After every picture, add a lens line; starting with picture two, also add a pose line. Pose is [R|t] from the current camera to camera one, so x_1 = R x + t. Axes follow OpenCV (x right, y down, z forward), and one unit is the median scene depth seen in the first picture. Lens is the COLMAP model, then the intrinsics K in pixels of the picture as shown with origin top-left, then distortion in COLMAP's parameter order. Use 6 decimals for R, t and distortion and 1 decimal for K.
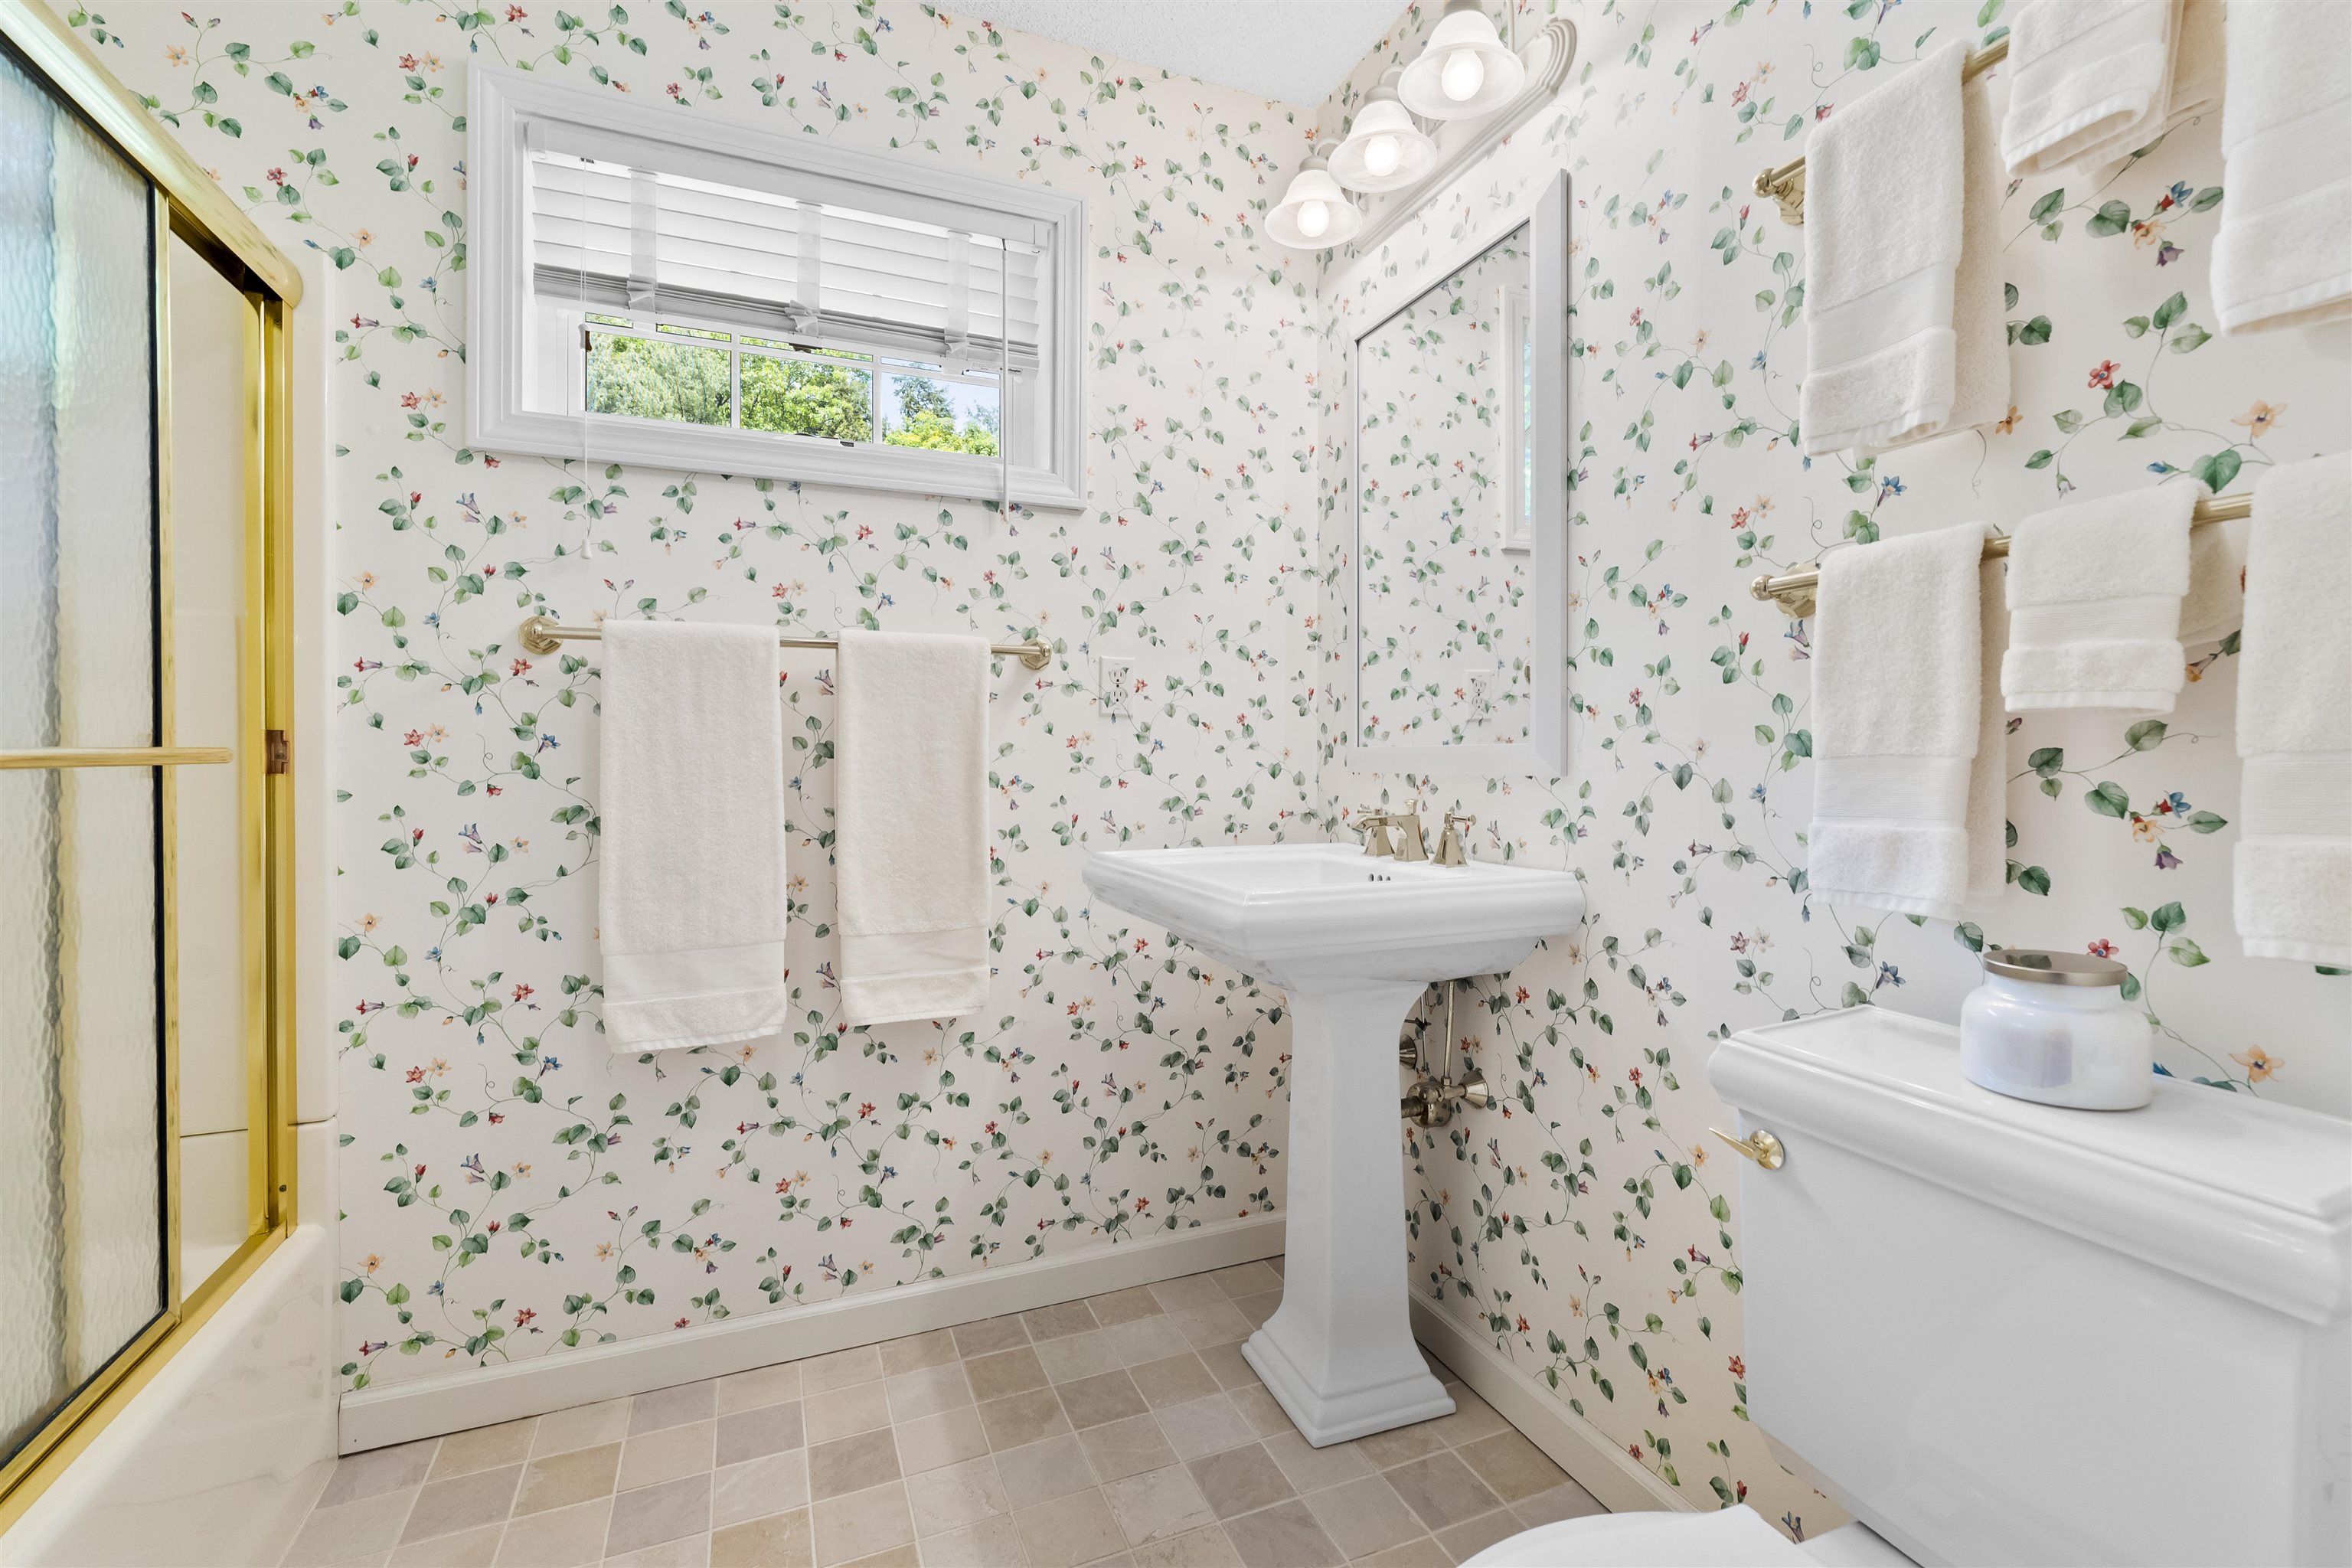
lens RADIAL K [[1029.4, 0, 1178.0], [0, 1029.4, 766.9], [0, 0, 1]] dist [-0.003066, -0.001293]
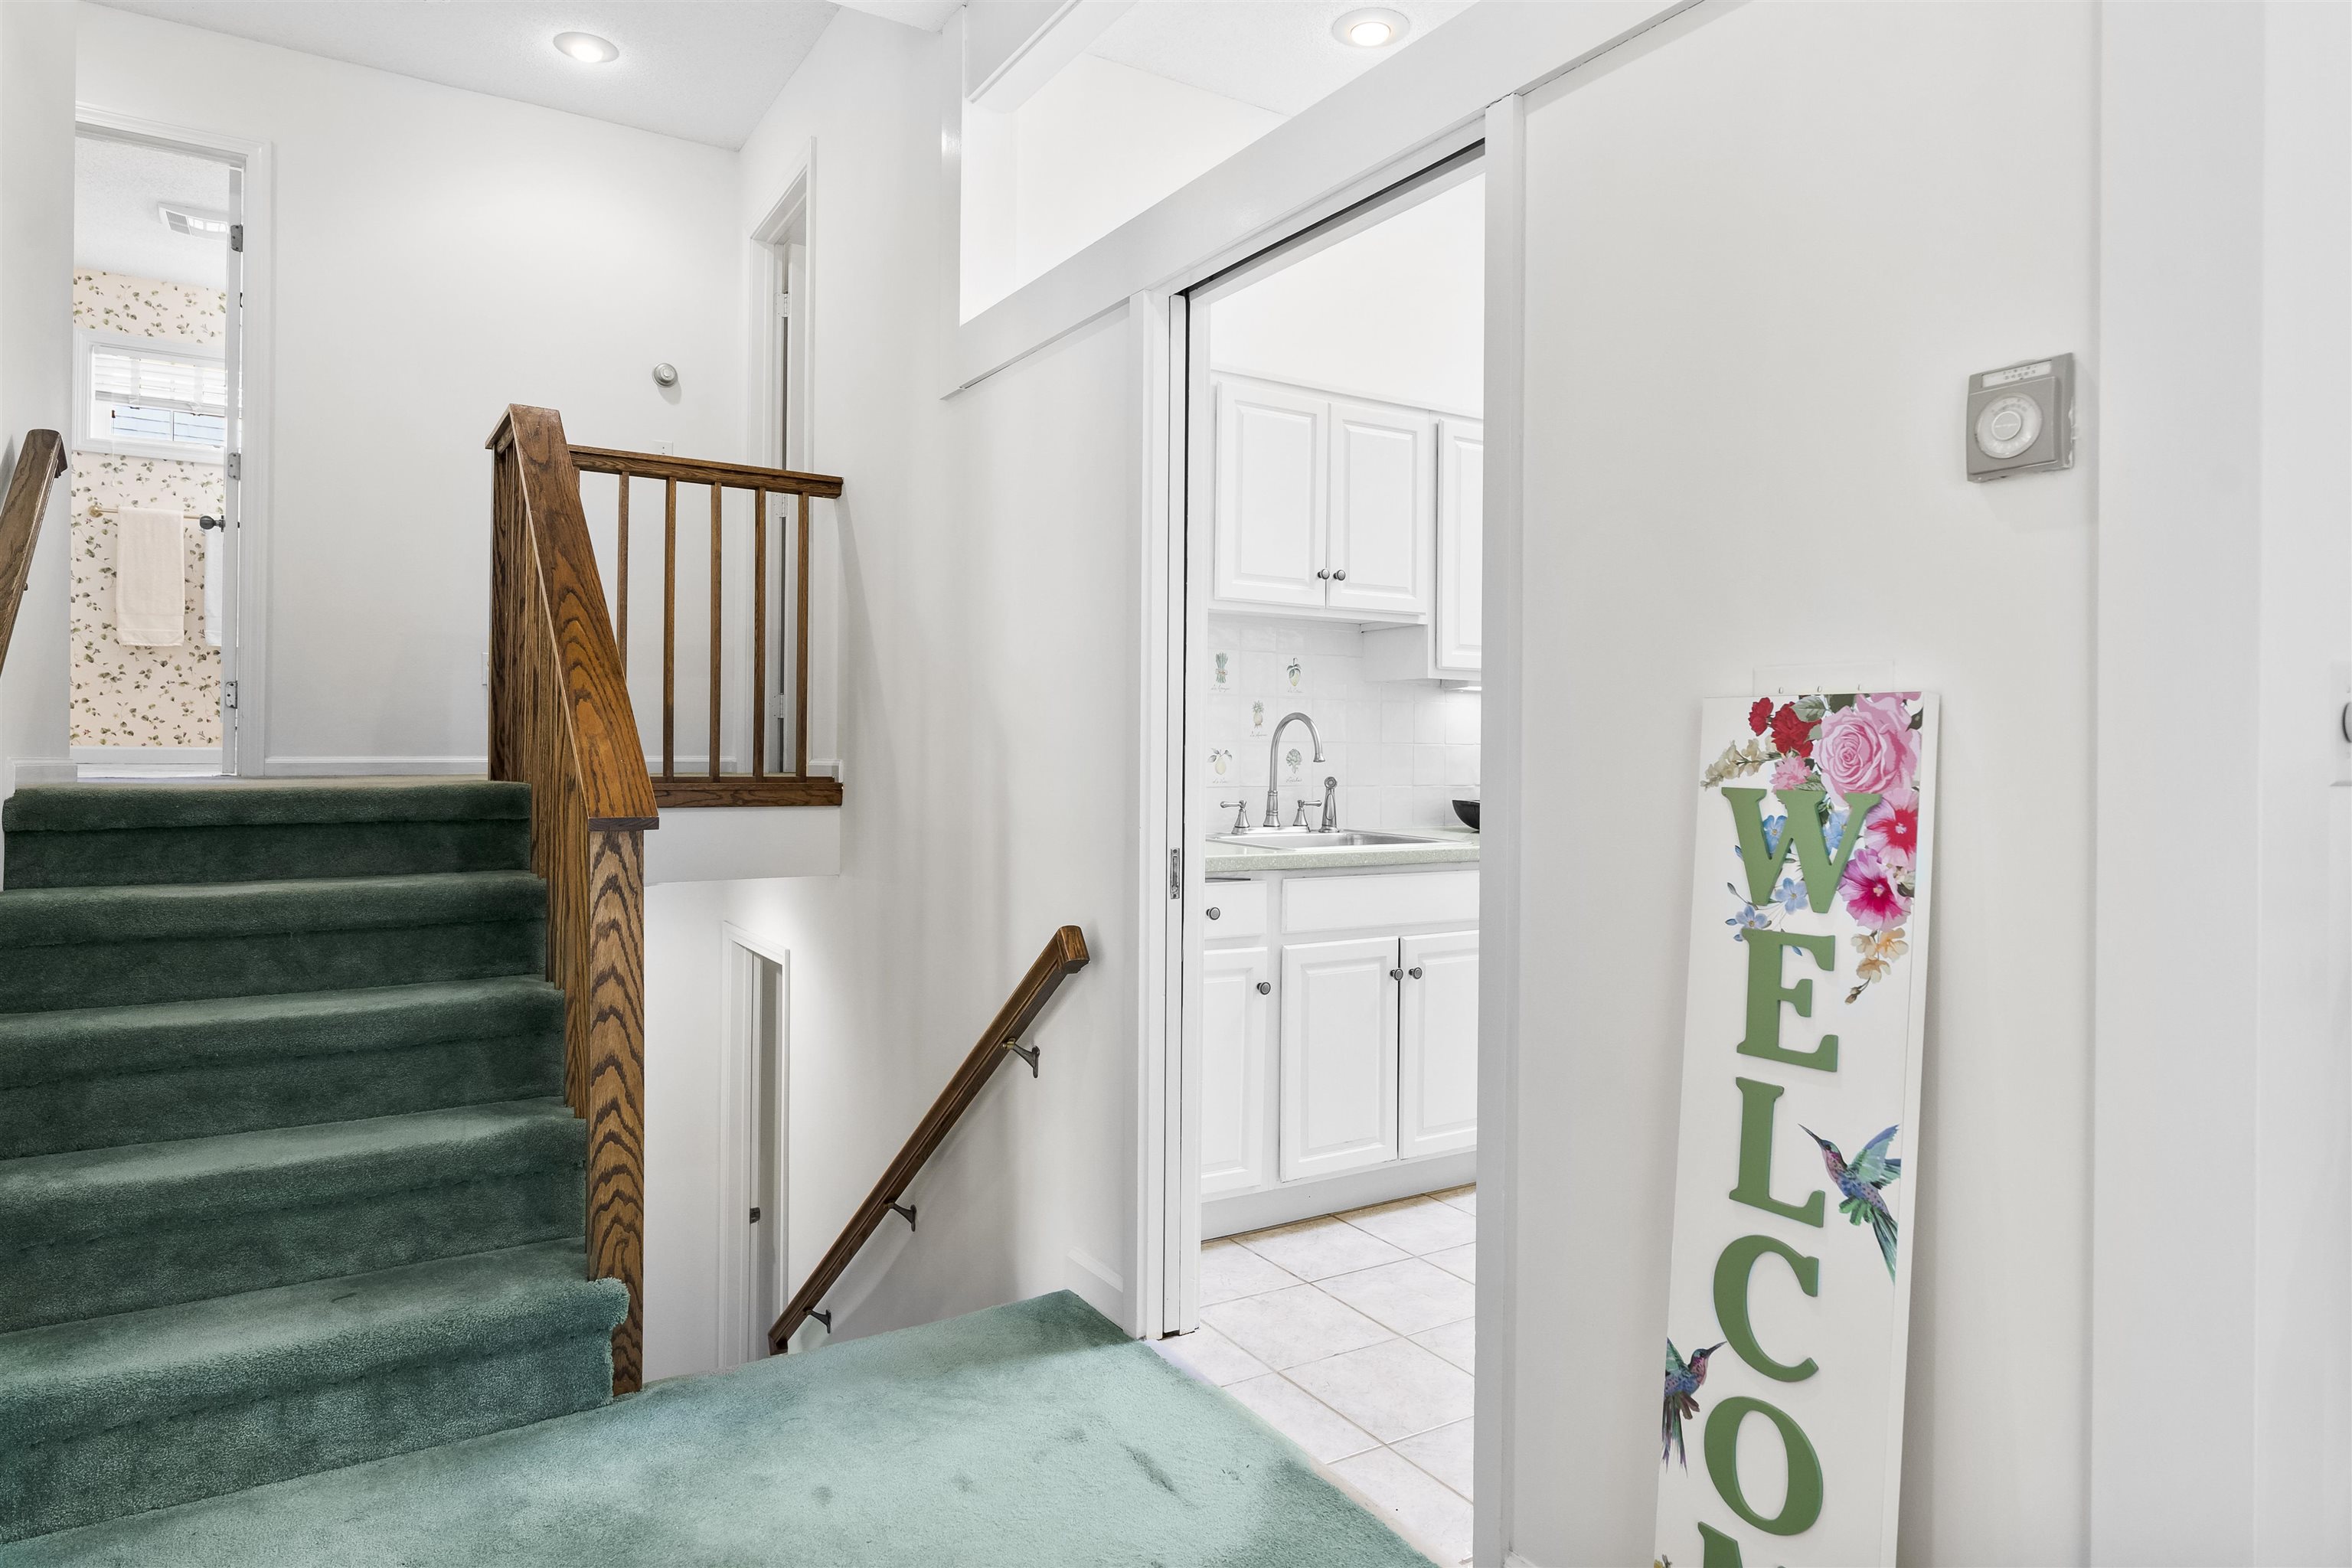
lens RADIAL K [[1368.4, 0, 1176.3], [0, 1368.4, 771.8], [0, 0, 1]] dist [-0.005073, -0.000365]
pose [[0.985836, 0.015189, 0.167023, 1.863087], [-0.015997, 0.999866, 0.003493, 0.576069], [-0.166948, -0.006116, 0.985947, -3.502736]]
